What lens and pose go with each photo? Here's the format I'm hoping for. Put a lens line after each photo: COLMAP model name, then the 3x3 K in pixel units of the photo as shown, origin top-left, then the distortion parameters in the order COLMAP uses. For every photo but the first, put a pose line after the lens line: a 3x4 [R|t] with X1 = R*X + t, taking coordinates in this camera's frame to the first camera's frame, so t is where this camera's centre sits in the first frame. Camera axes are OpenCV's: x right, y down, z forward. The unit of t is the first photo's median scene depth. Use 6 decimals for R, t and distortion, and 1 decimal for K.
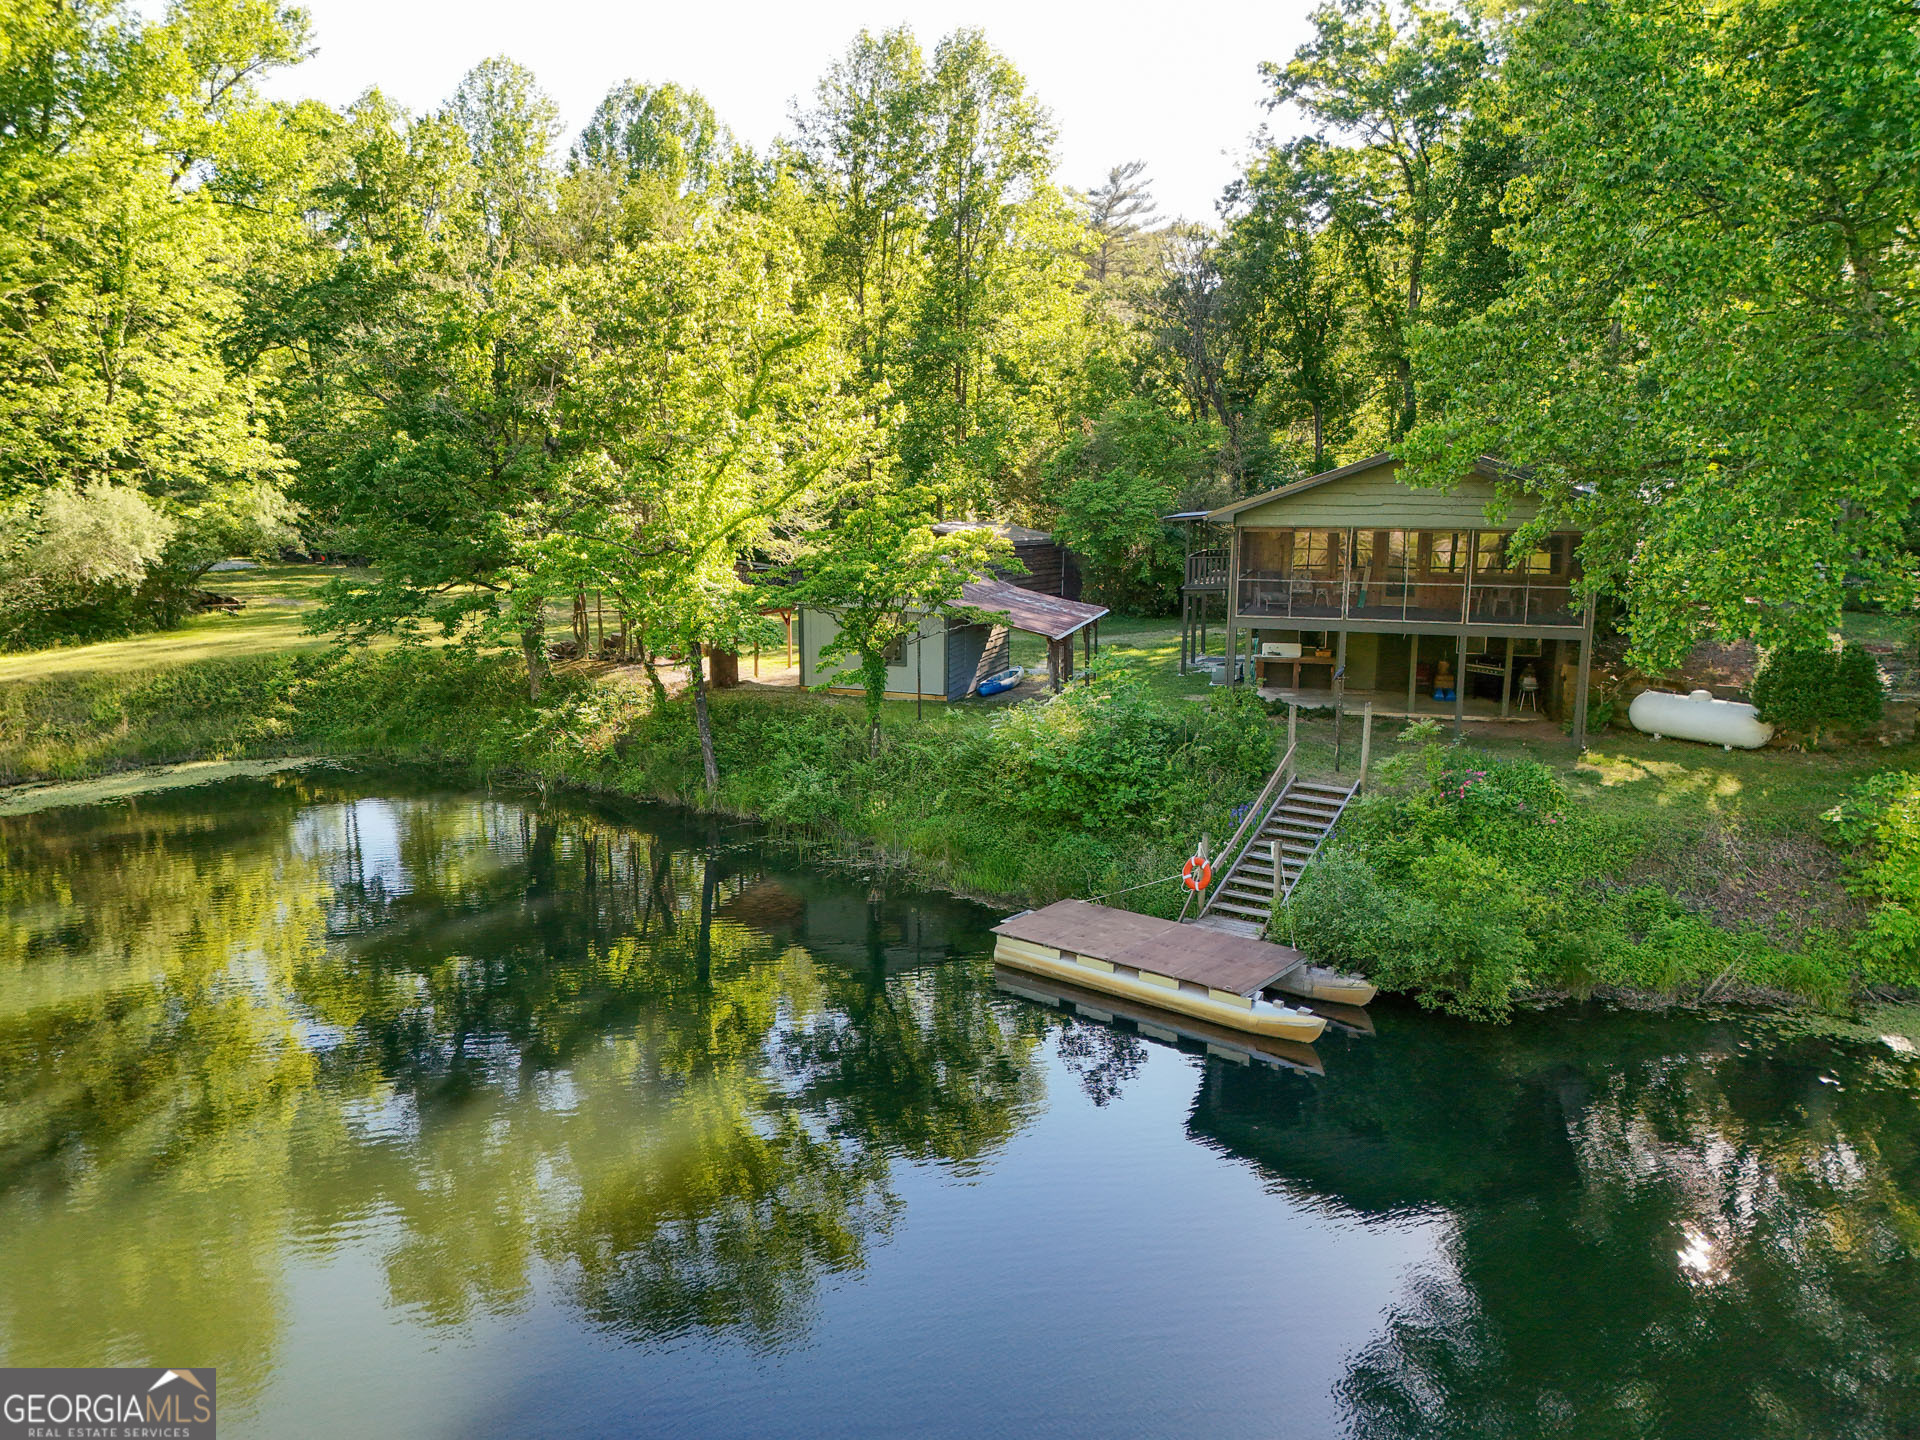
lens RADIAL K [[1415.0, 0, 960.0], [0, 1415.0, 720.0], [0, 0, 1]] dist [0.087952, -0.092271]
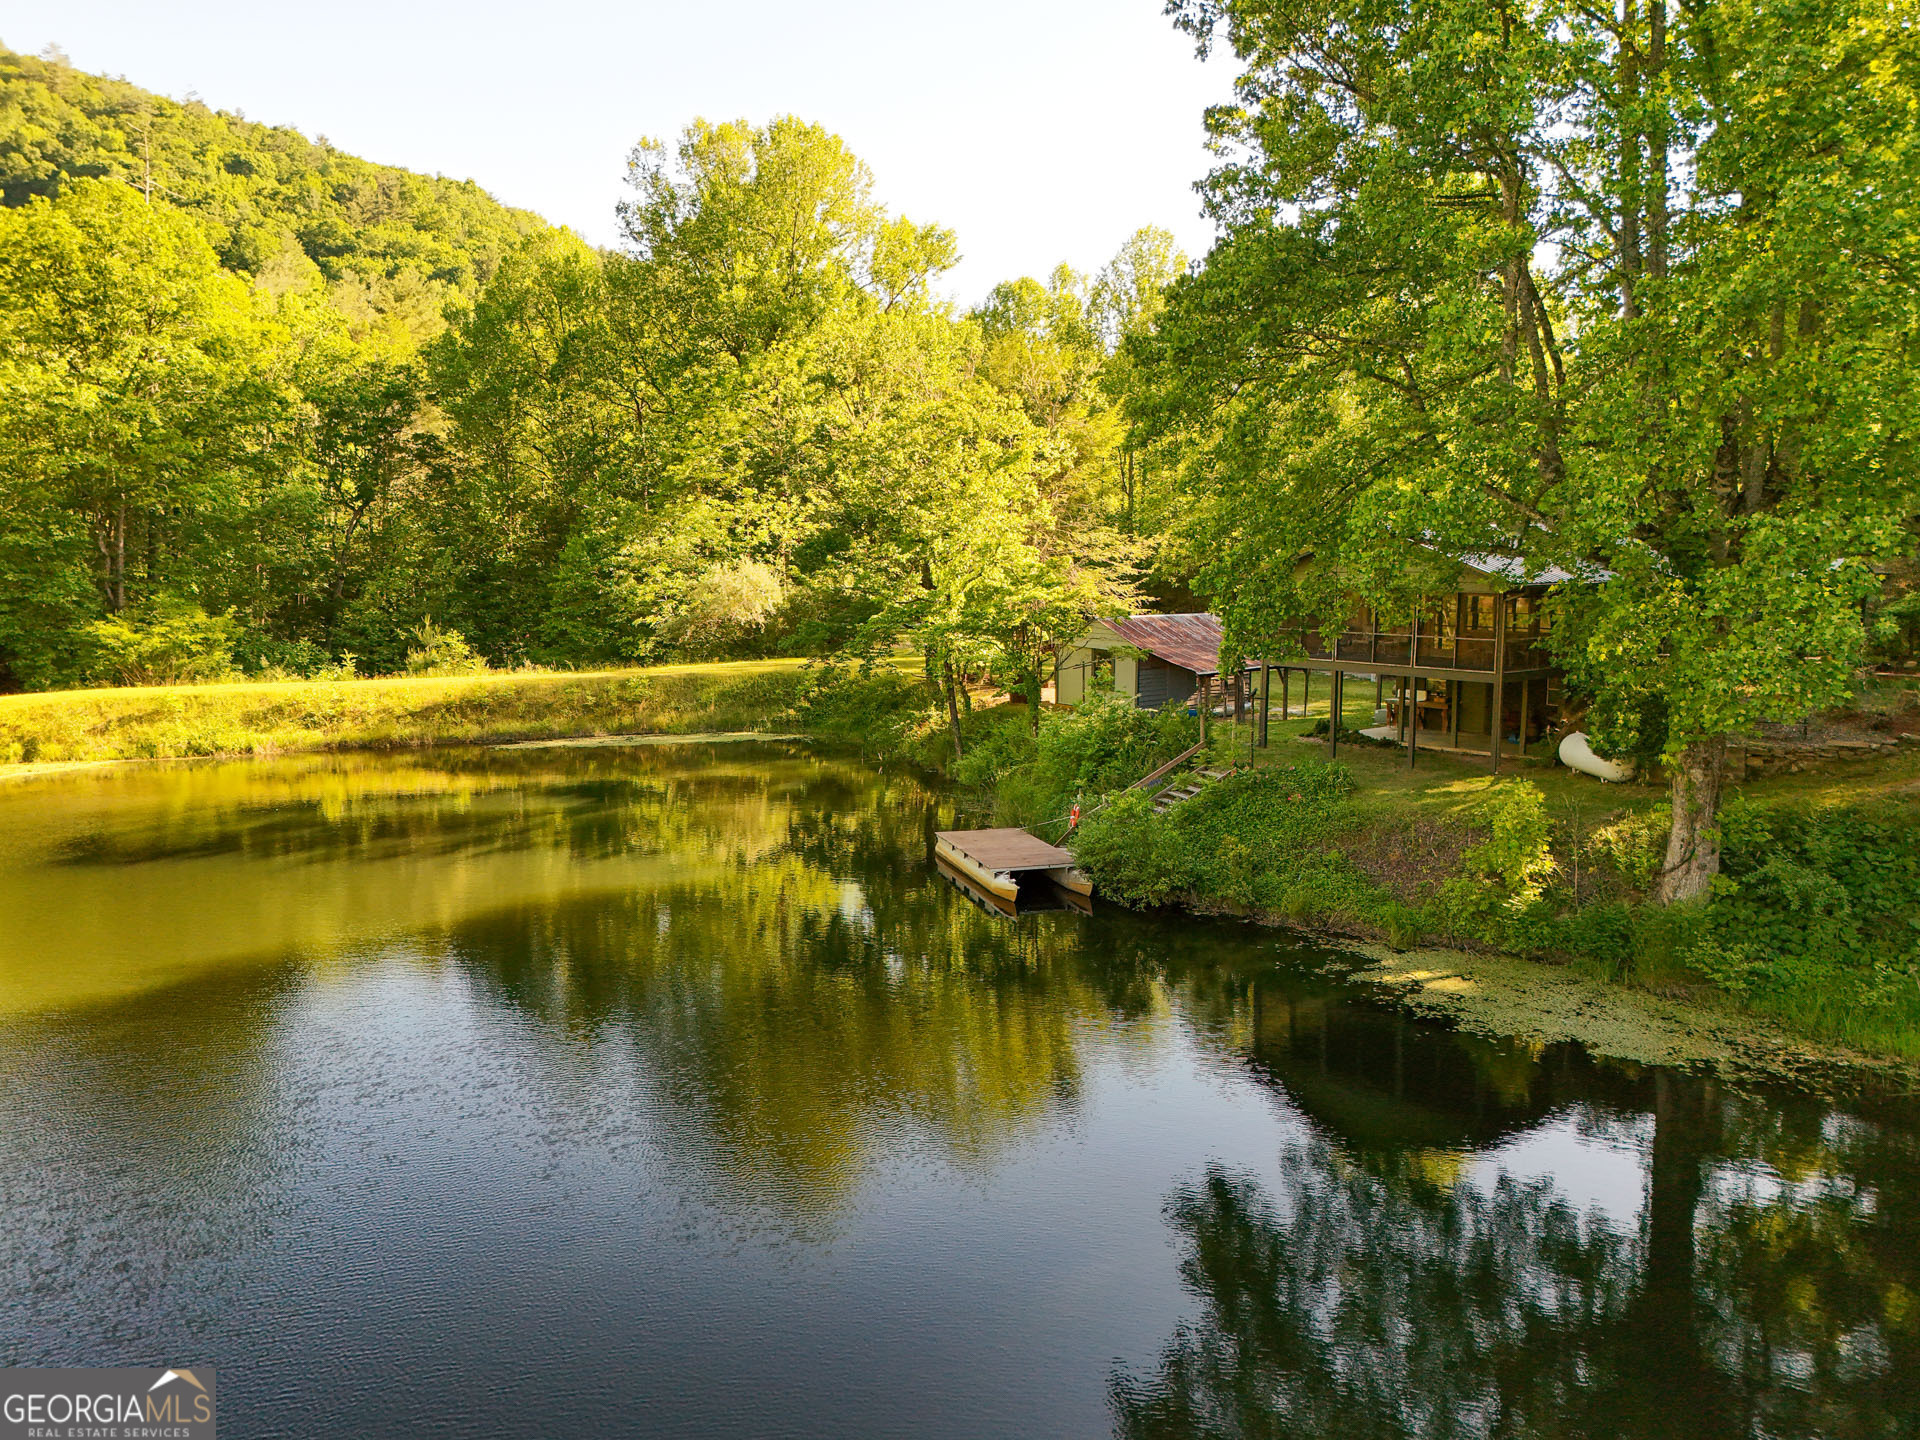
lens RADIAL K [[1415.0, 0, 960.0], [0, 1415.0, 720.0], [0, 0, 1]] dist [0.087952, -0.092271]
pose [[0.830099, 0.063105, -0.554034, 0.701540], [-0.095409, 0.994997, -0.029619, 0.051354], [0.549394, 0.077446, 0.831967, -0.236342]]
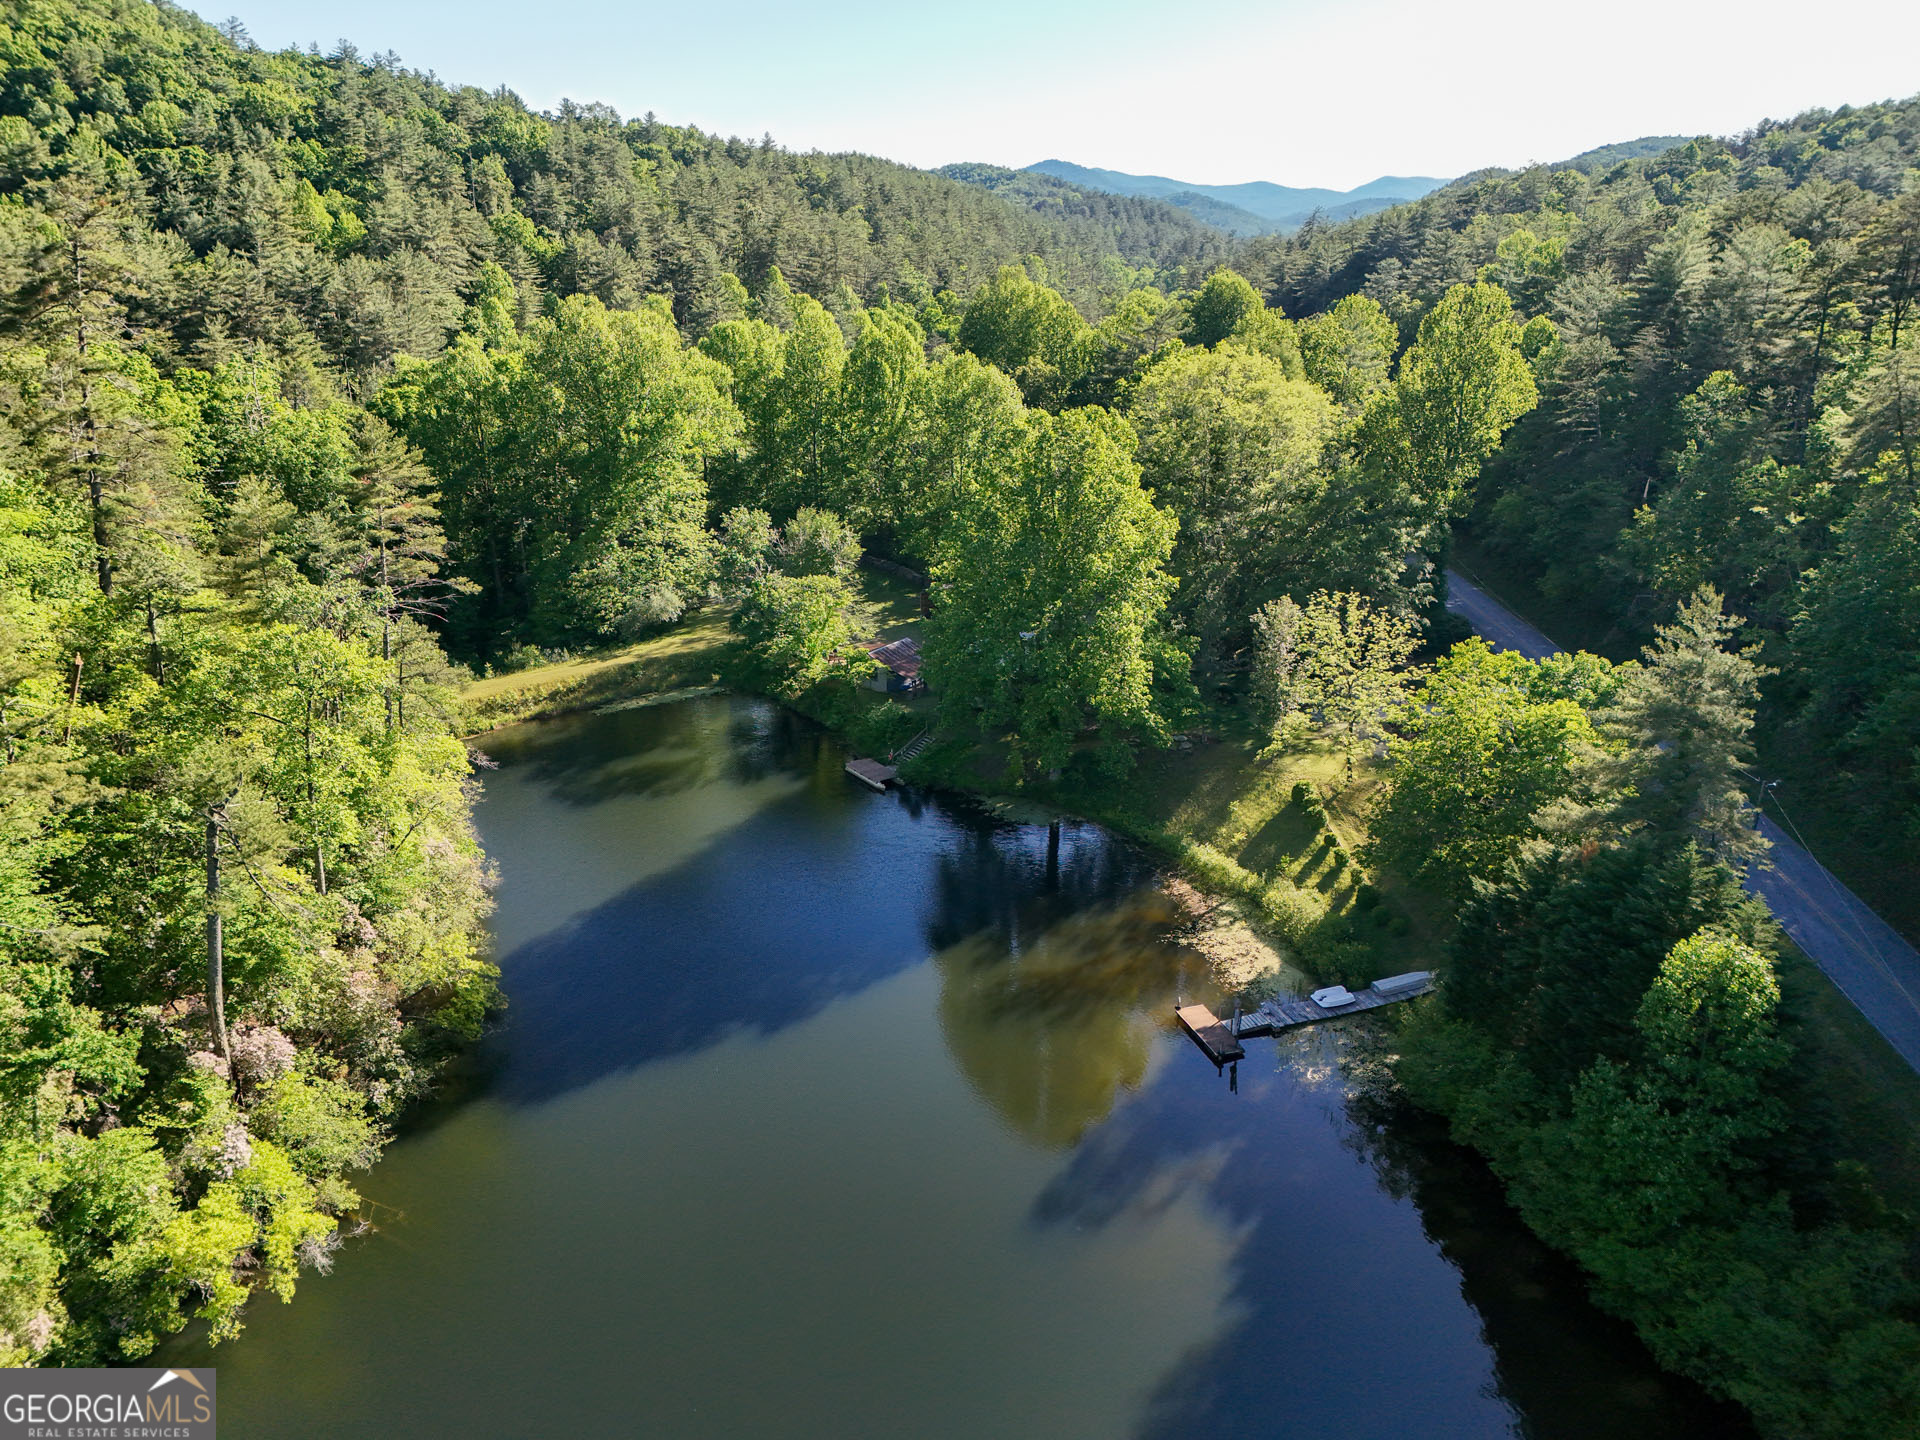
lens RADIAL K [[1415.0, 0, 960.0], [0, 1415.0, 720.0], [0, 0, 1]] dist [0.087952, -0.092271]
pose [[0.961163, 0.090896, -0.260582, 1.279858], [-0.044488, 0.982887, 0.178757, -0.689660], [0.272371, -0.160222, 0.948759, -2.702813]]
